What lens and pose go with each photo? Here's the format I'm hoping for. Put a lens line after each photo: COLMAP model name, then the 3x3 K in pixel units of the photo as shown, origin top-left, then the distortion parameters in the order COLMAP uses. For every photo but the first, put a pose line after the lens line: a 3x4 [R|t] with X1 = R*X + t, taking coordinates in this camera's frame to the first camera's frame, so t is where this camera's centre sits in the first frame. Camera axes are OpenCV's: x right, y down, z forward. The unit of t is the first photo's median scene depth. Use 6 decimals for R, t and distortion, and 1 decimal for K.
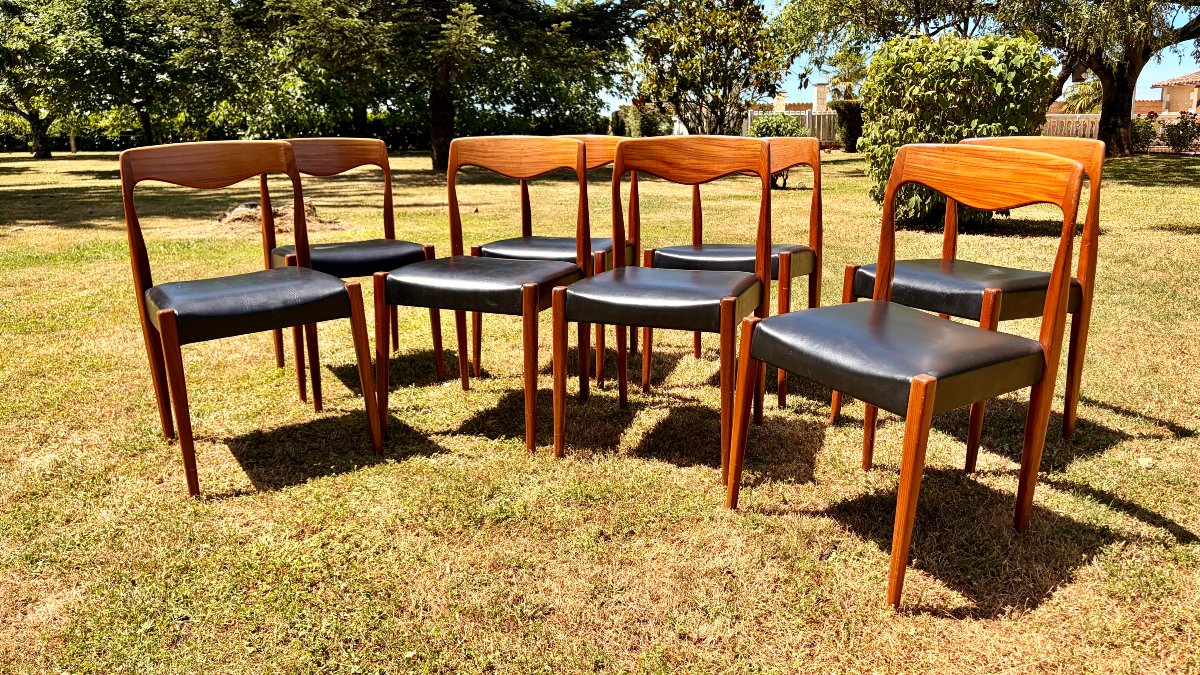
lens RADIAL K [[854.0, 0, 602.2], [0, 854.0, 343.9], [0, 0, 1]] dist [0.033957, -0.033399]
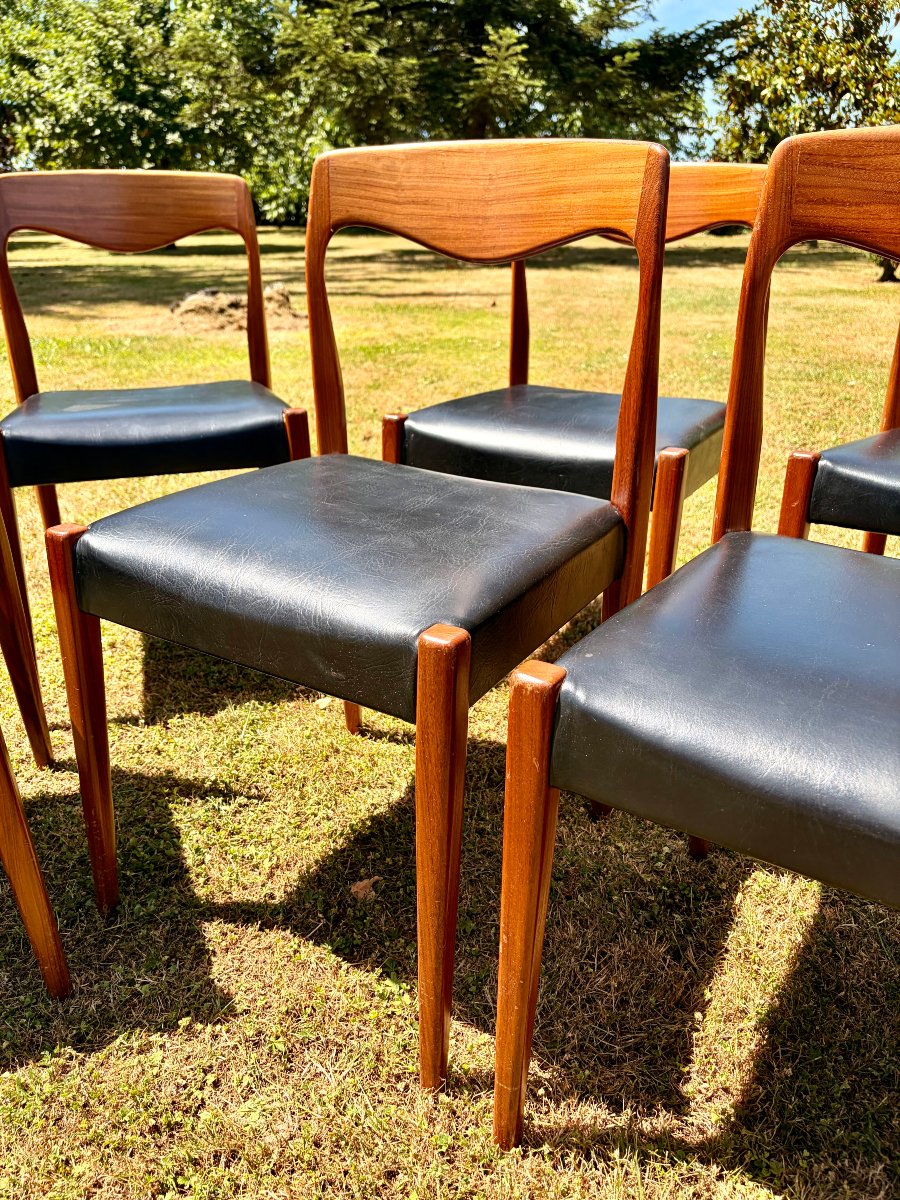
lens RADIAL K [[881.2, 0, 450.0], [0, 881.2, 600.0], [0, 0, 1]] dist [0.077342, -0.095434]
pose [[0.977262, 0.090730, -0.191645, -0.007364], [-0.056776, 0.982794, 0.175760, -0.041969], [0.204295, -0.160883, 0.965598, 0.216574]]
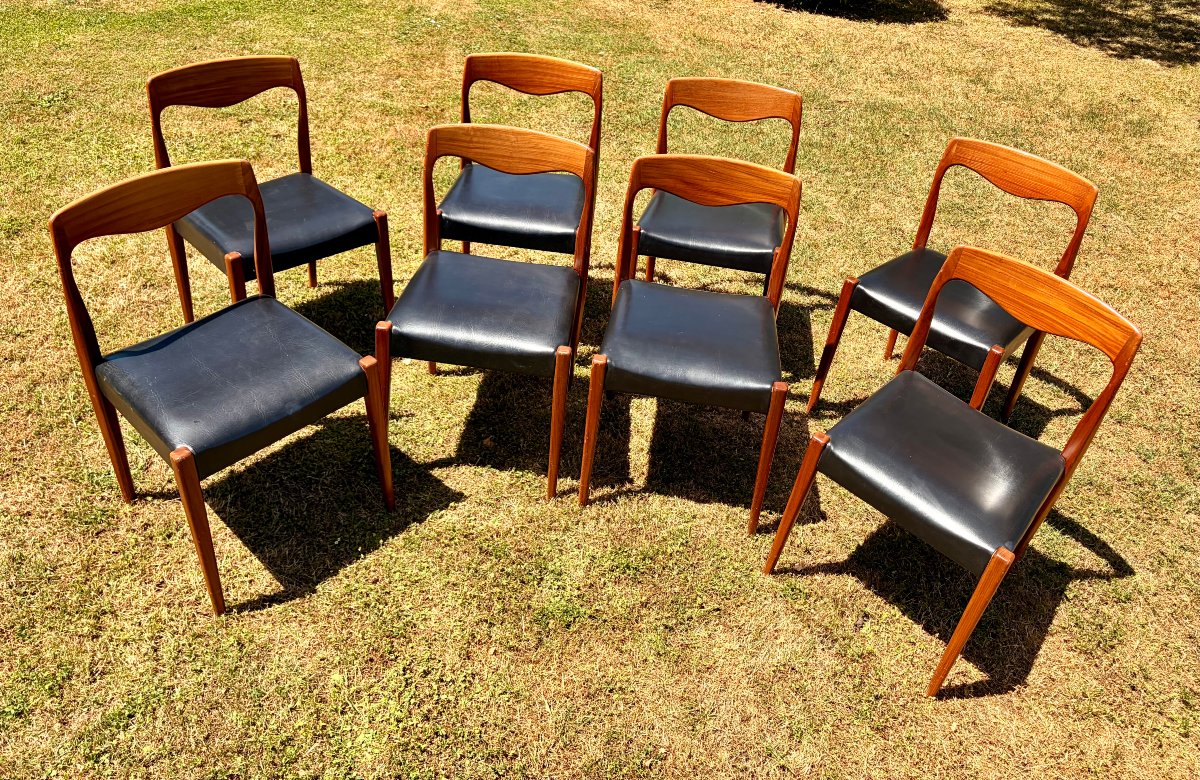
lens RADIAL K [[903.1, 0, 598.7], [0, 903.1, 287.6], [0, 0, 1]] dist [0.012111, -0.003396]
pose [[0.967132, -0.042389, 0.250716, -0.090124], [-0.037949, 0.950901, 0.307159, -0.135682], [-0.251426, -0.306578, 0.918038, 0.031721]]
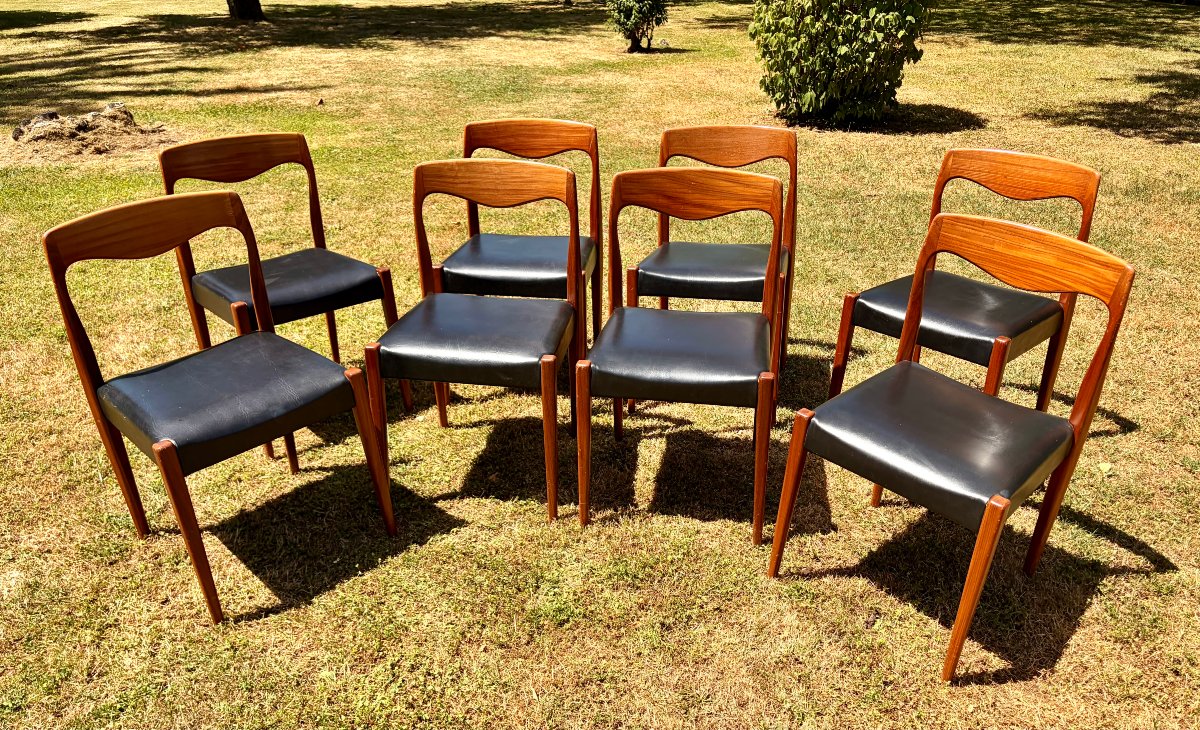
lens RADIAL K [[884.9, 0, 604.9], [0, 884.9, 409.0], [0, 0, 1]] dist [0.012607, 0.001296]
pose [[0.981601, -0.087294, 0.169823, -0.059470], [0.044901, 0.969967, 0.239056, -0.075216], [-0.185591, -0.227032, 0.956040, 0.014197]]
